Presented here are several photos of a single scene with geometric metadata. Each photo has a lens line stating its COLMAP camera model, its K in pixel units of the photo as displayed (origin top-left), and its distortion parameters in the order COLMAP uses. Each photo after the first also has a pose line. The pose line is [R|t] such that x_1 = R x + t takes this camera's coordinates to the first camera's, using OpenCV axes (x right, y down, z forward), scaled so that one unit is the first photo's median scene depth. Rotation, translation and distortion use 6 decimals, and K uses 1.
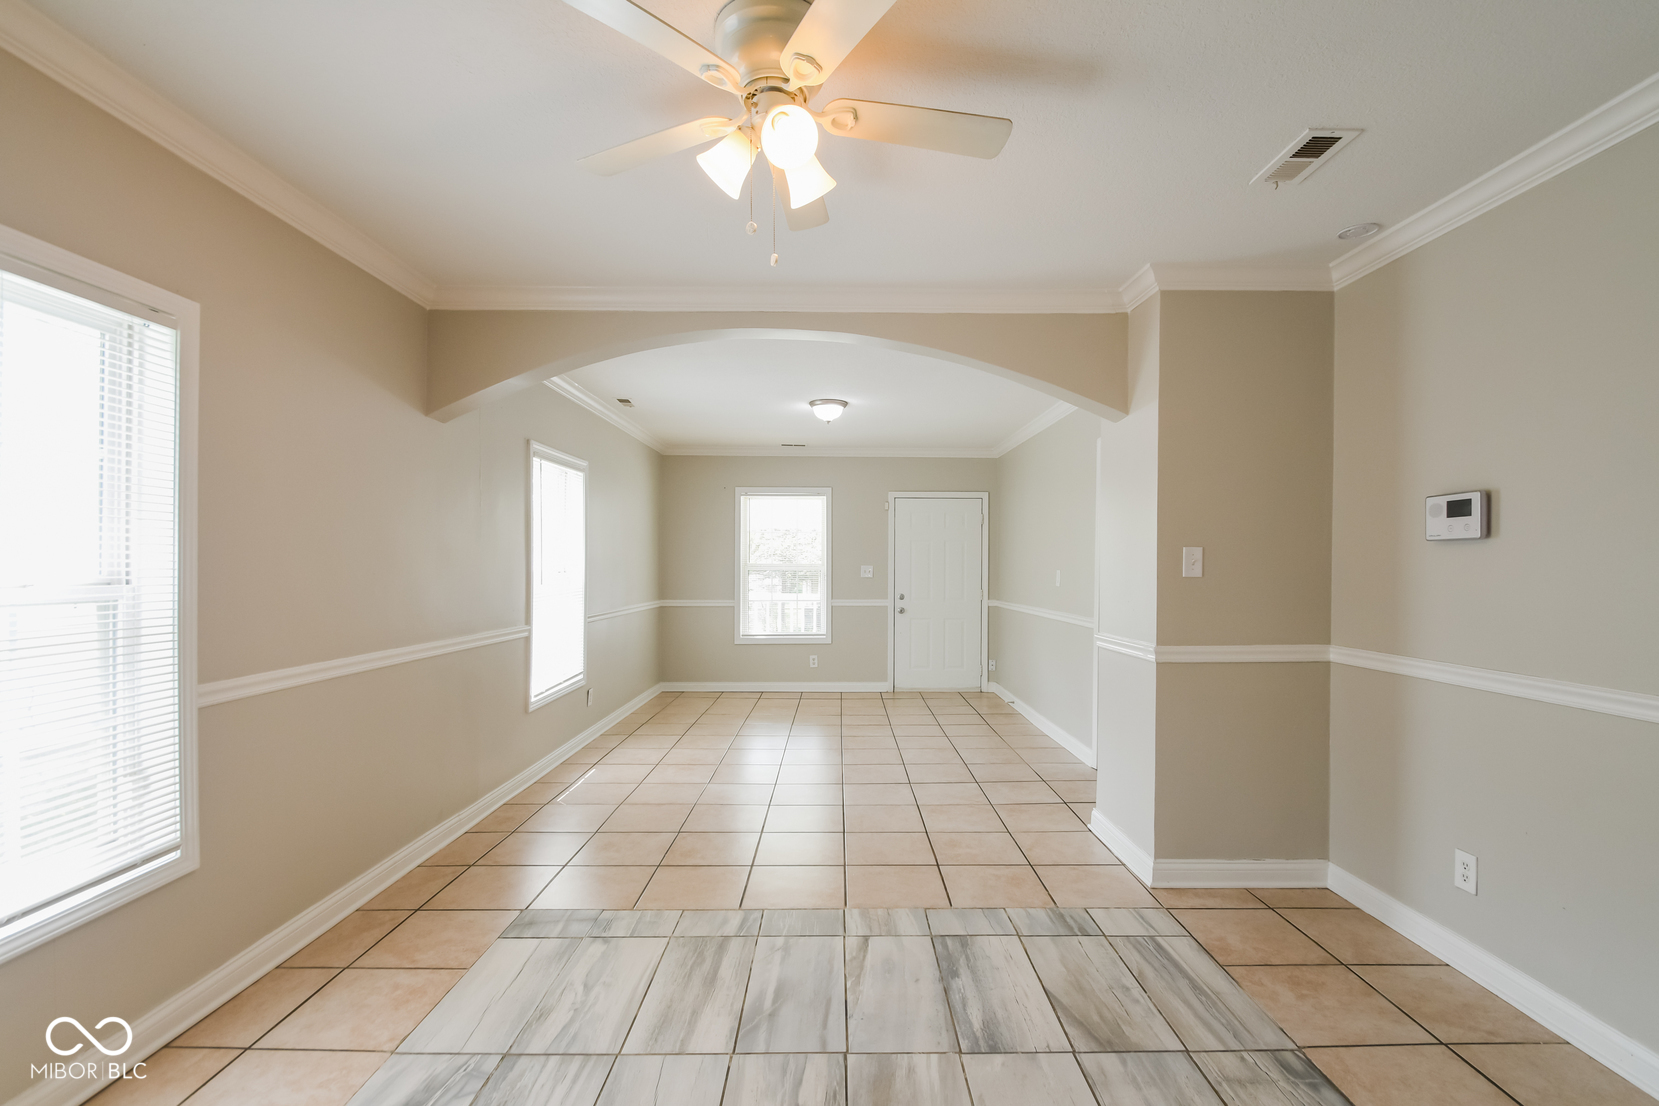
lens RADIAL K [[714.5, 0, 834.4], [0, 714.5, 578.6], [0, 0, 1]] dist [-0.000451, -0.000153]
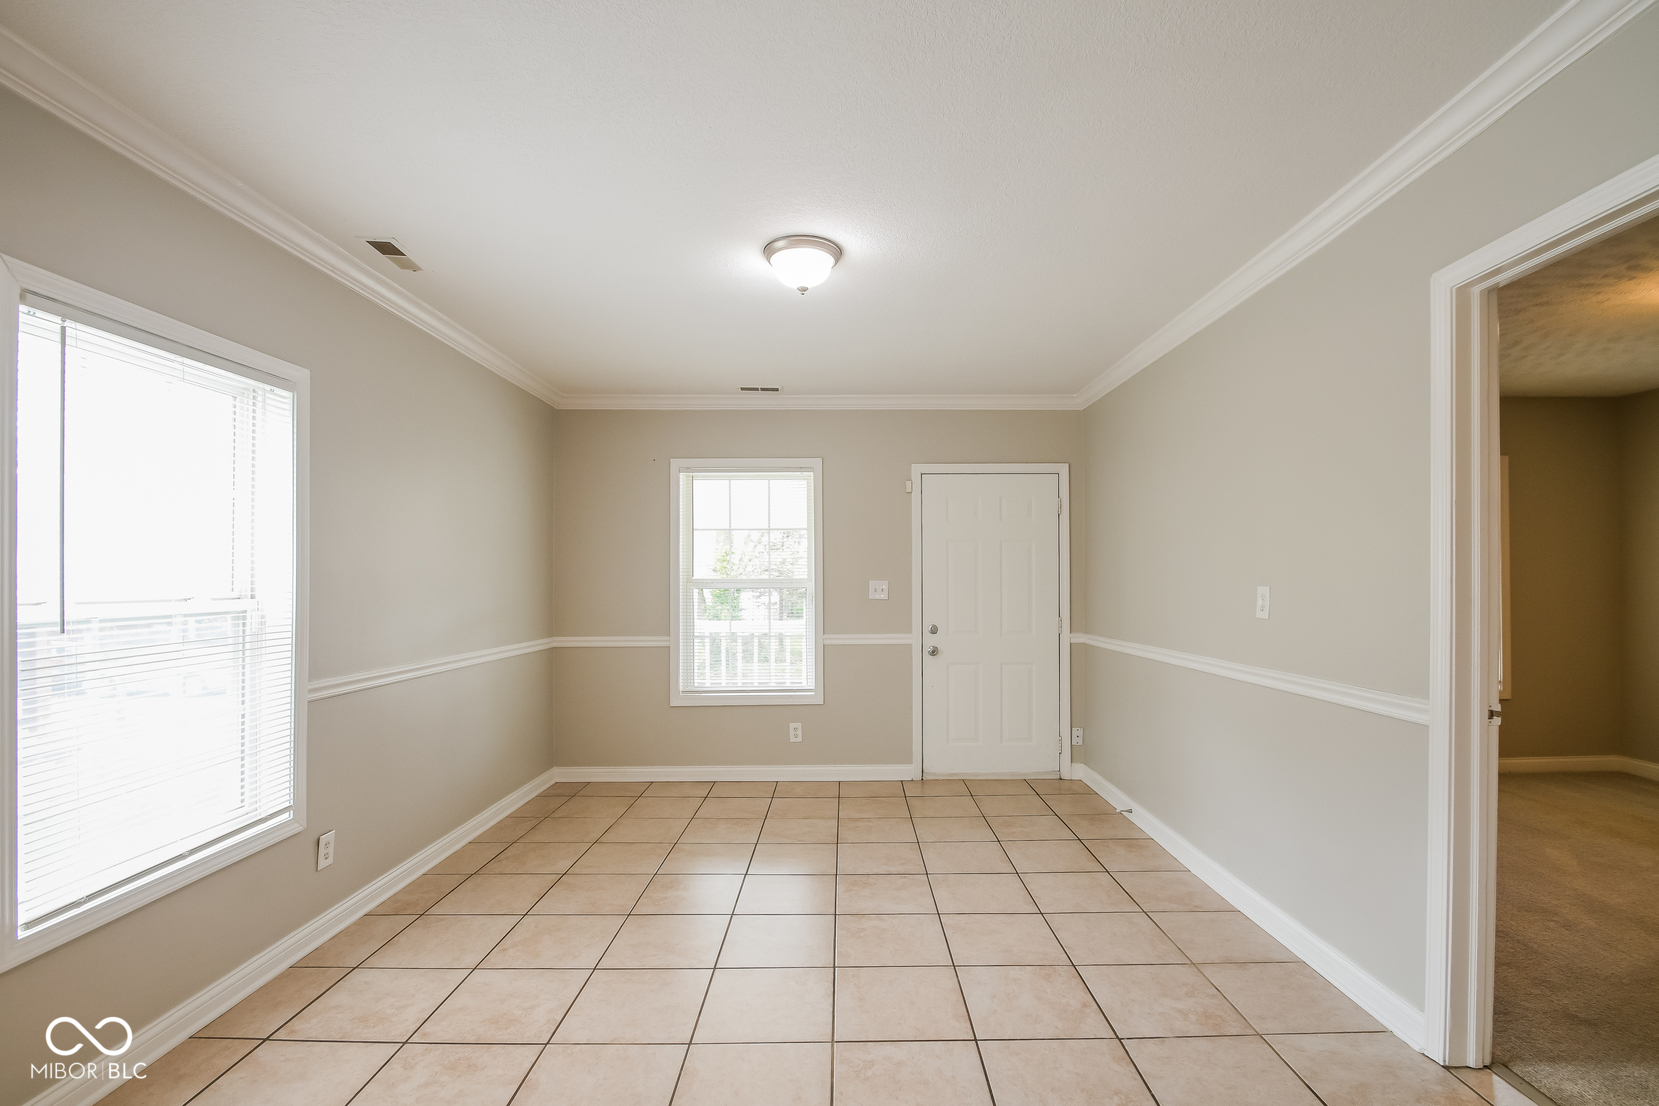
lens RADIAL K [[714.5, 0, 834.4], [0, 714.5, 578.6], [0, 0, 1]] dist [-0.000451, -0.000153]
pose [[0.999948, -0.007059, -0.007410, 0.011241], [0.006899, 0.999747, -0.021387, -0.006621], [0.007559, 0.021335, 0.999744, 0.371117]]
